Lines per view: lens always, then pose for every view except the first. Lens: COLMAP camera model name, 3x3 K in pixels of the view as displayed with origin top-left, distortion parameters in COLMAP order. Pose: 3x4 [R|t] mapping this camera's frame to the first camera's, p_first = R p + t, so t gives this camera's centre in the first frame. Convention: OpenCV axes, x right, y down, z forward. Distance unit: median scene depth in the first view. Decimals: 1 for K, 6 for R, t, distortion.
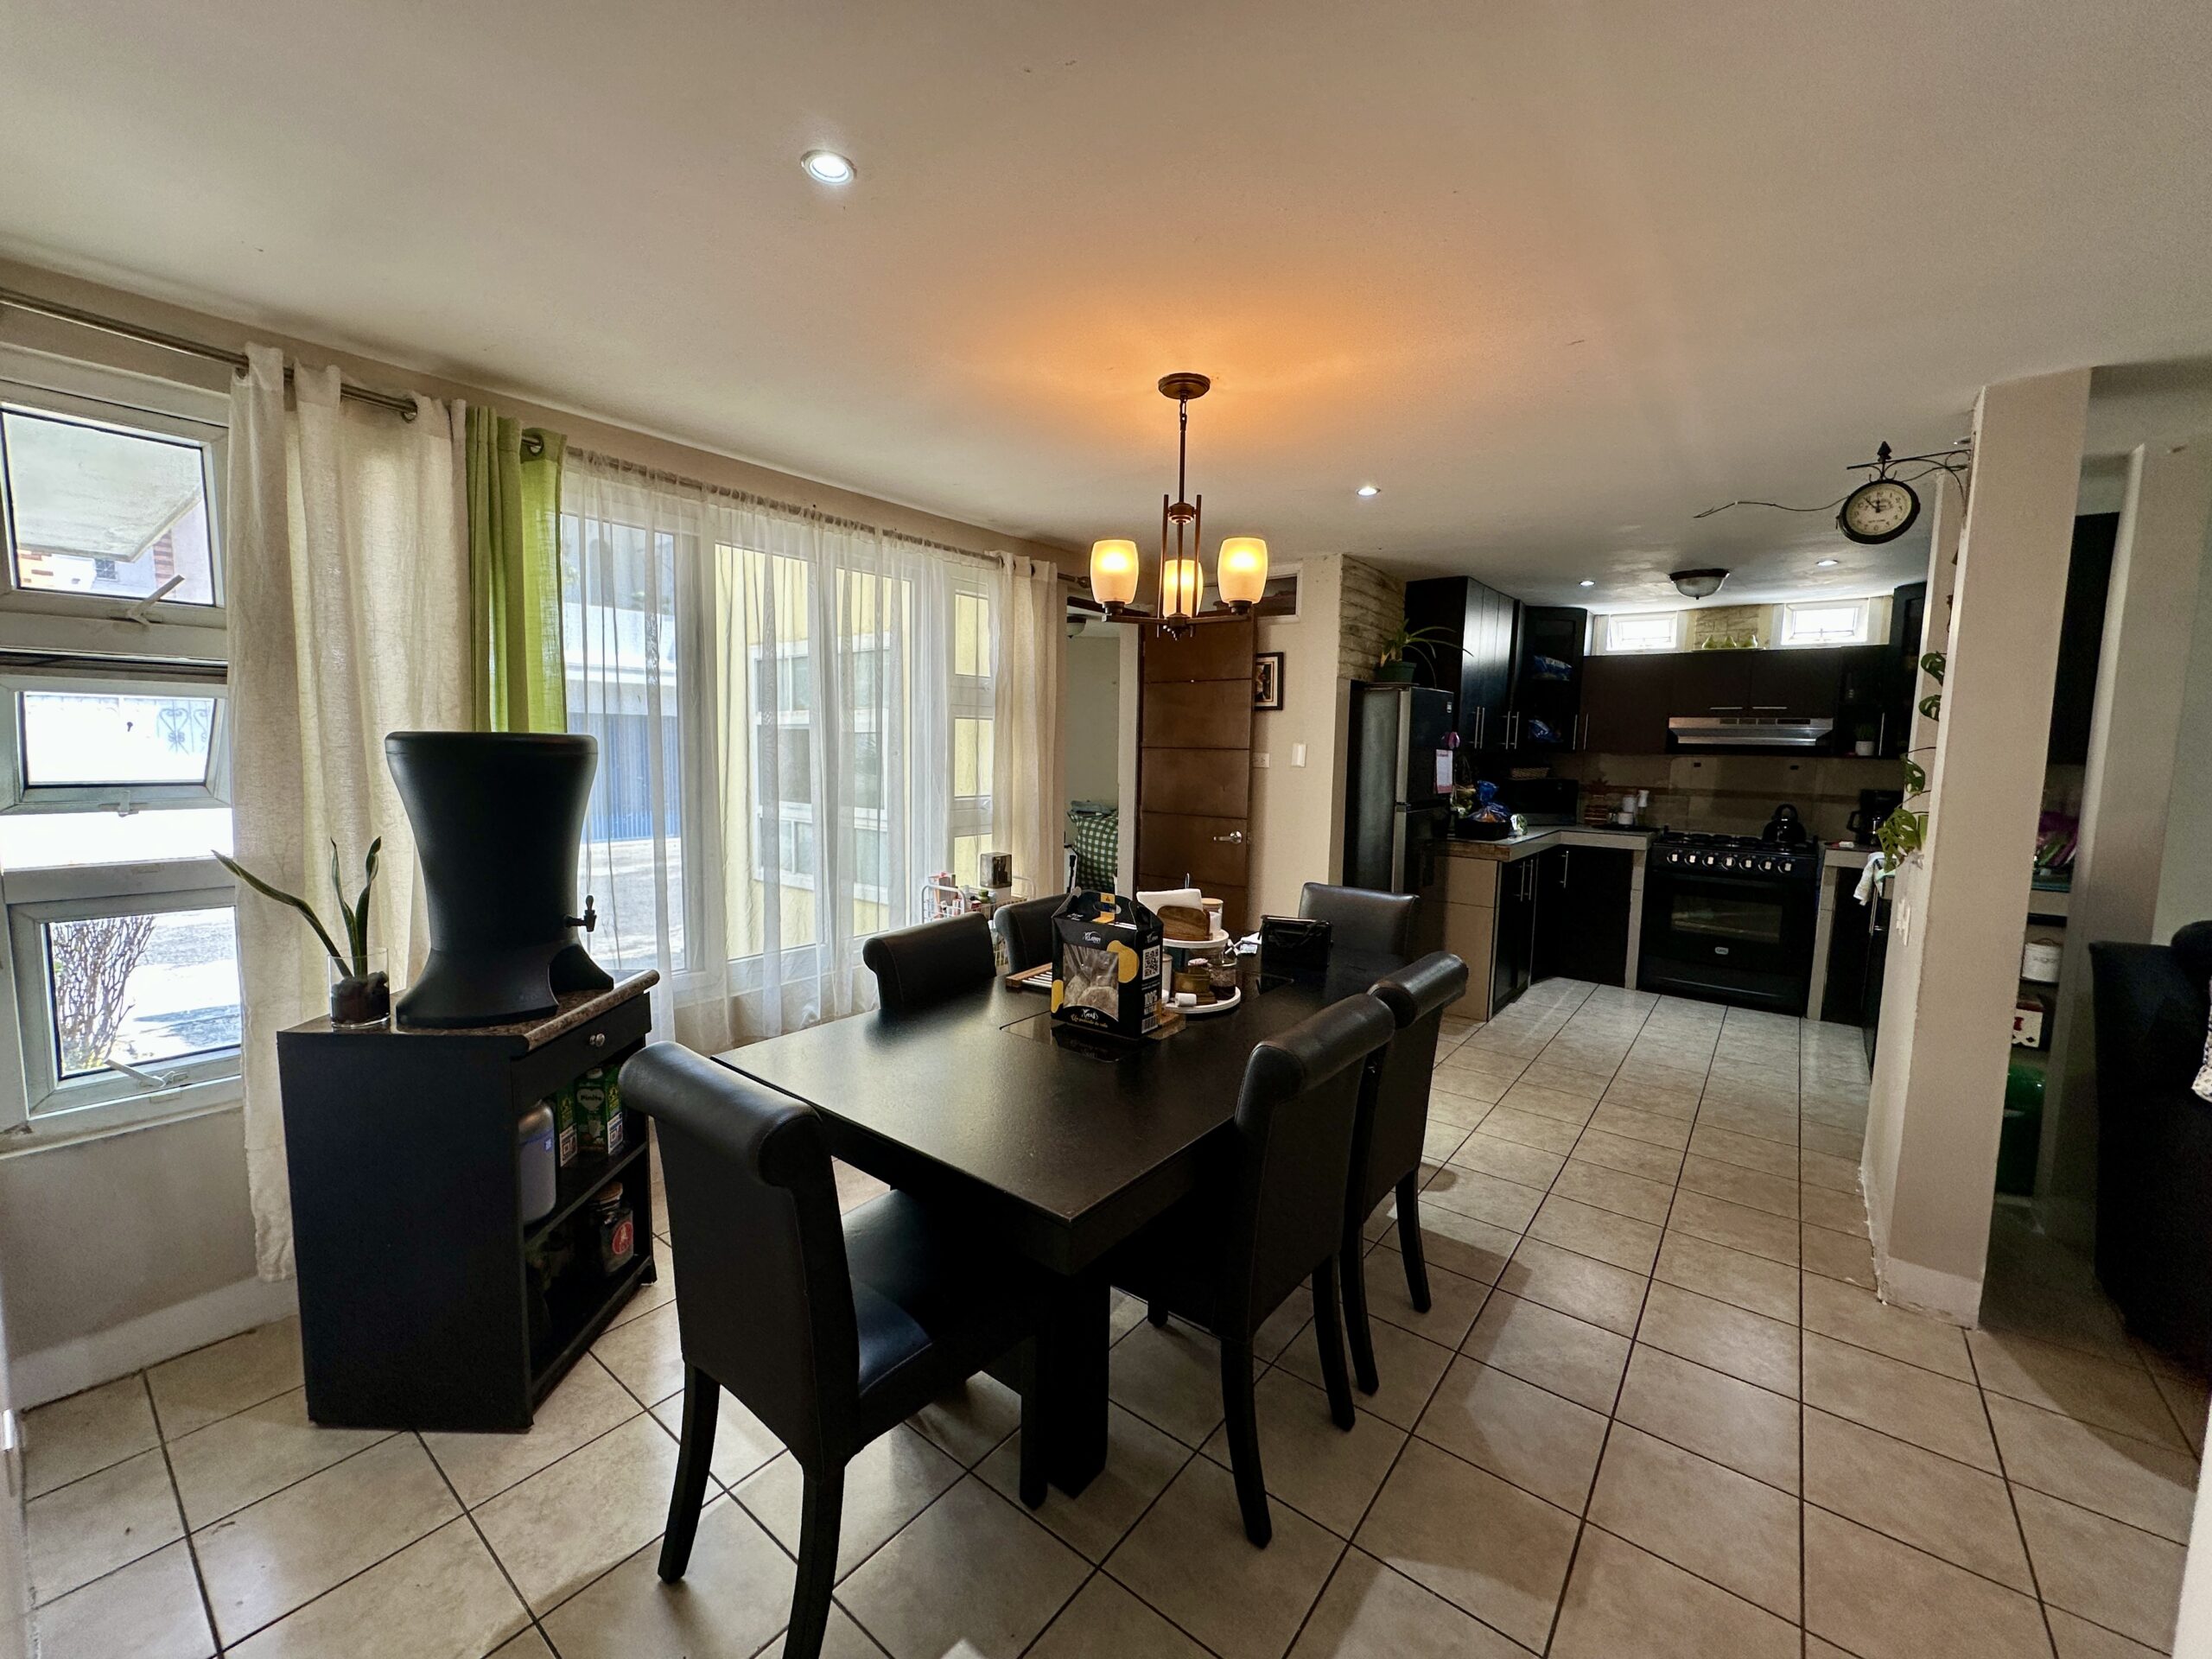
lens RADIAL K [[881.2, 0, 1108.6], [0, 881.2, 827.4], [0, 0, 1]] dist [-0.000794, 0.000280]
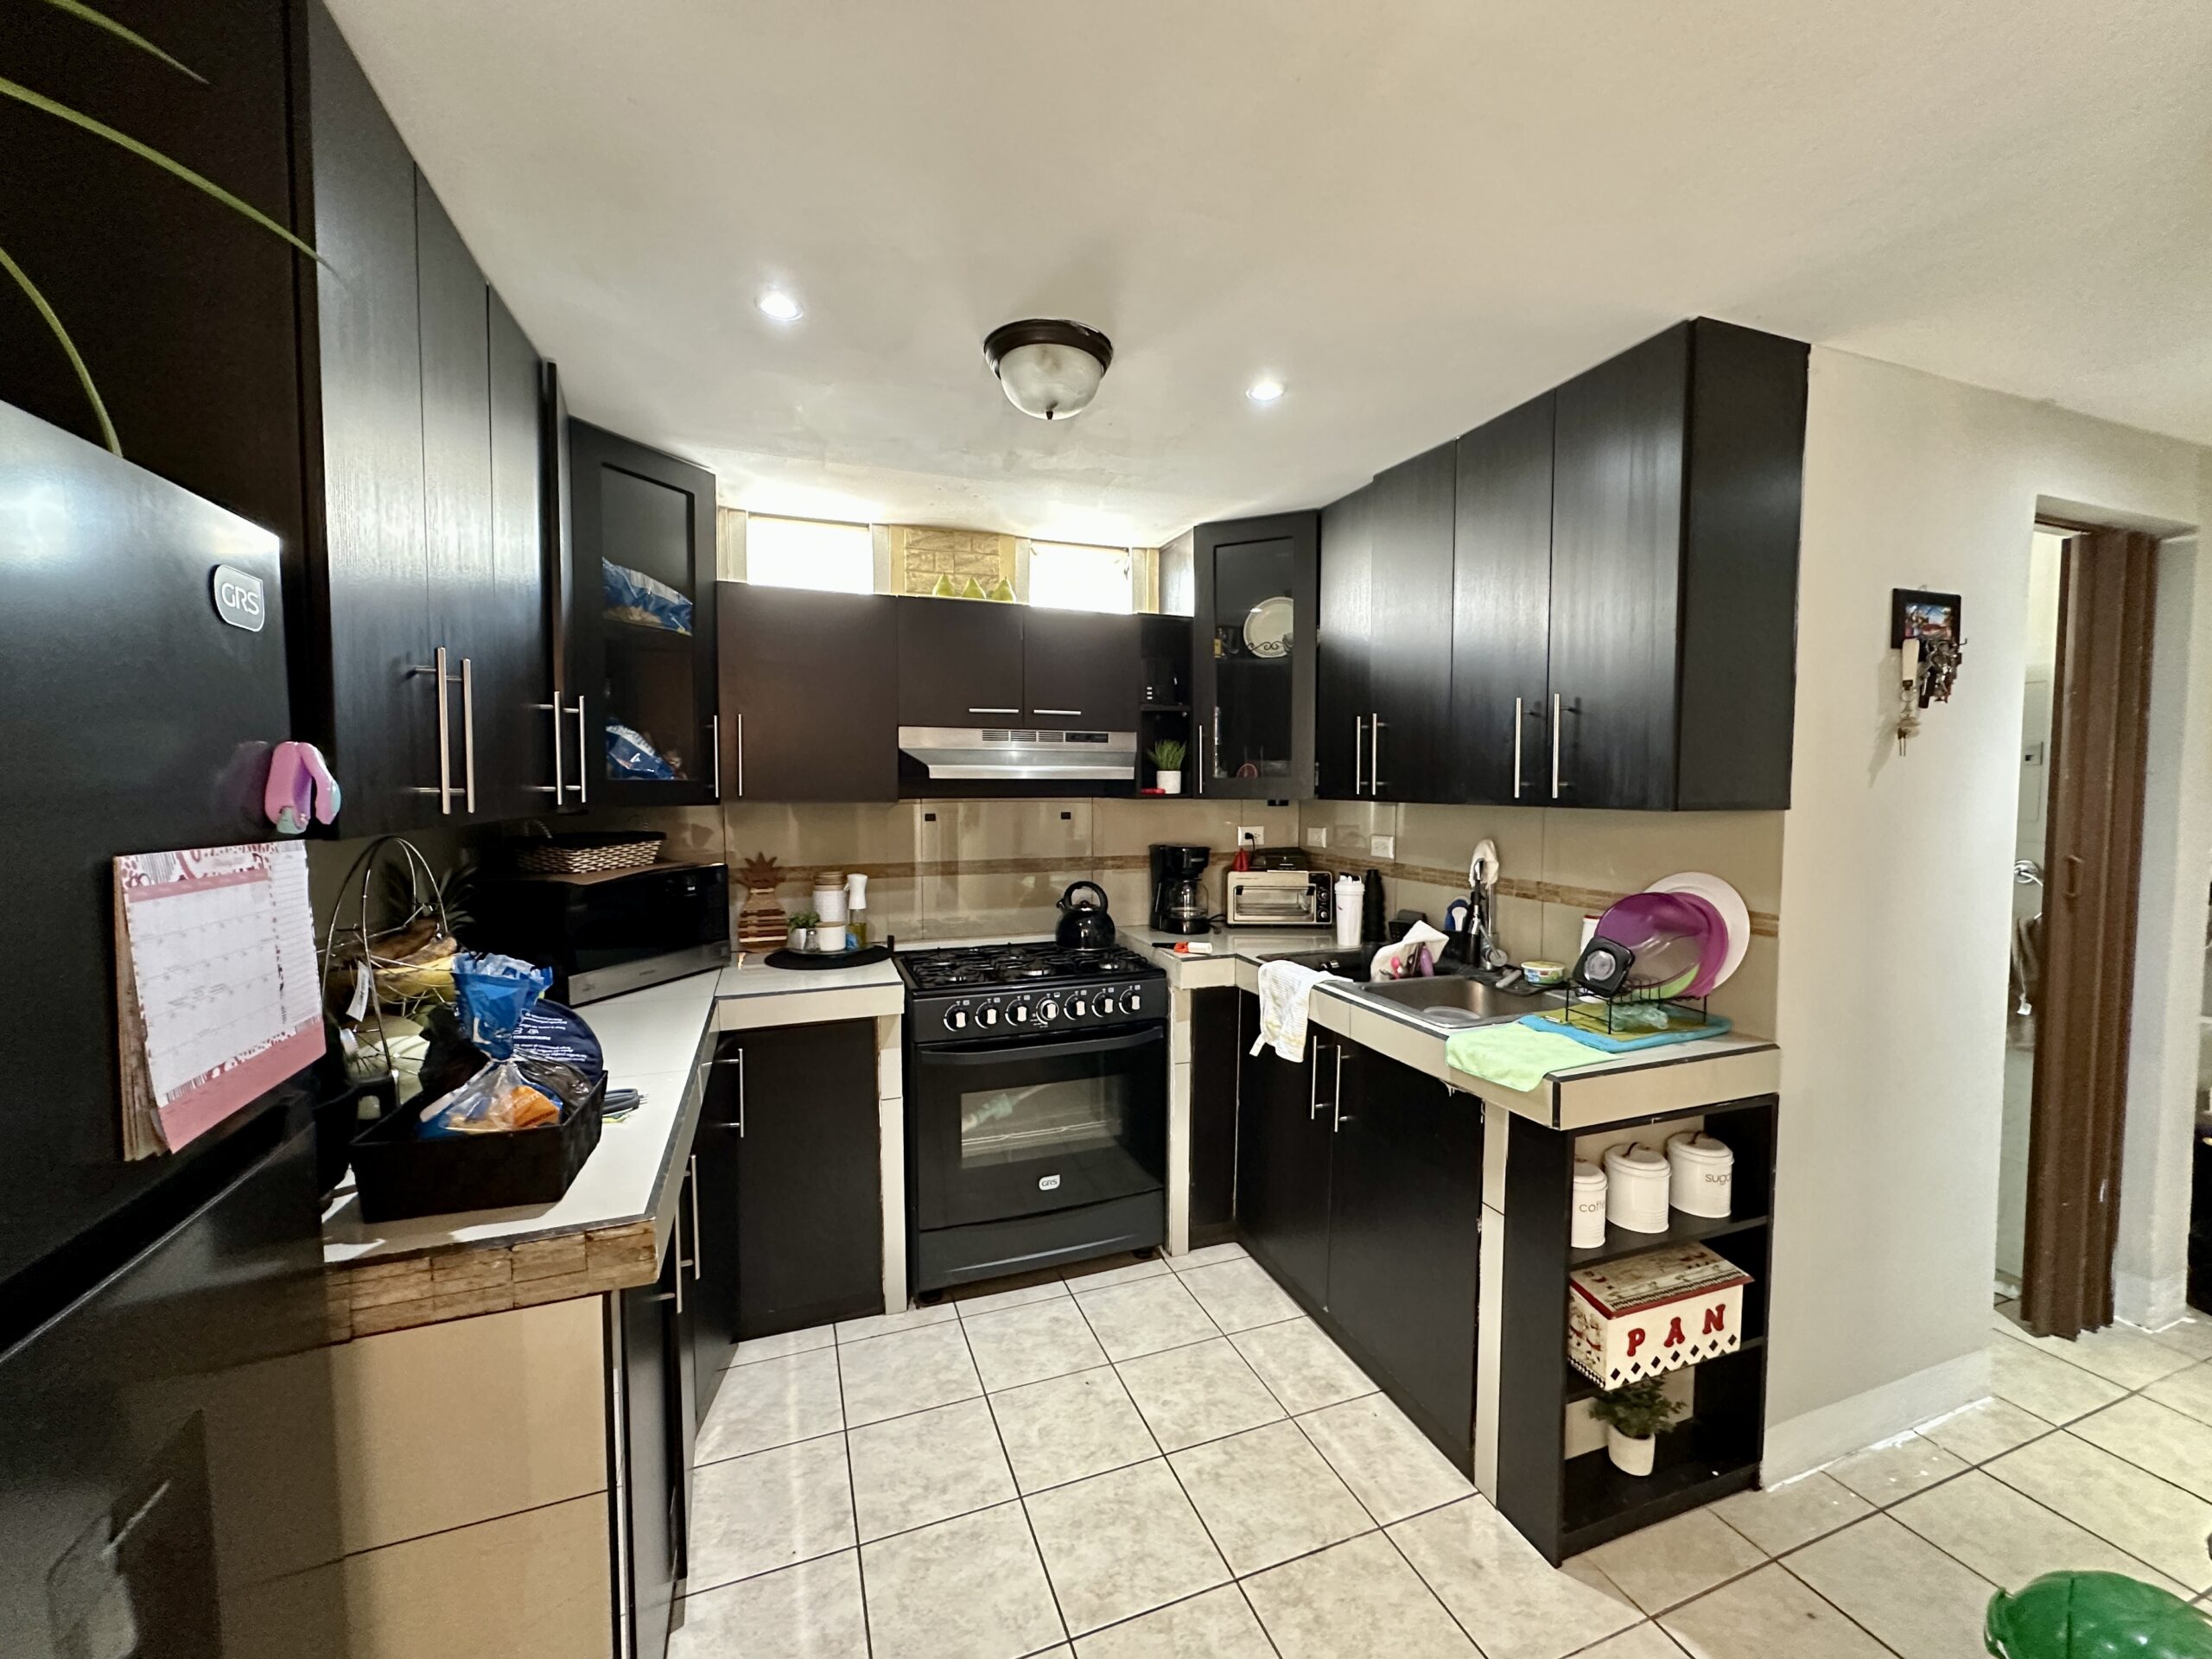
lens RADIAL K [[881.2, 0, 1105.5], [0, 881.2, 825.9], [0, 0, 1]] dist [-0.000794, 0.000280]
pose [[0.522249, -0.064824, 0.850326, 0.276805], [0.096405, 0.995203, 0.016659, -0.066933], [-0.847327, 0.073275, 0.525992, 0.651819]]
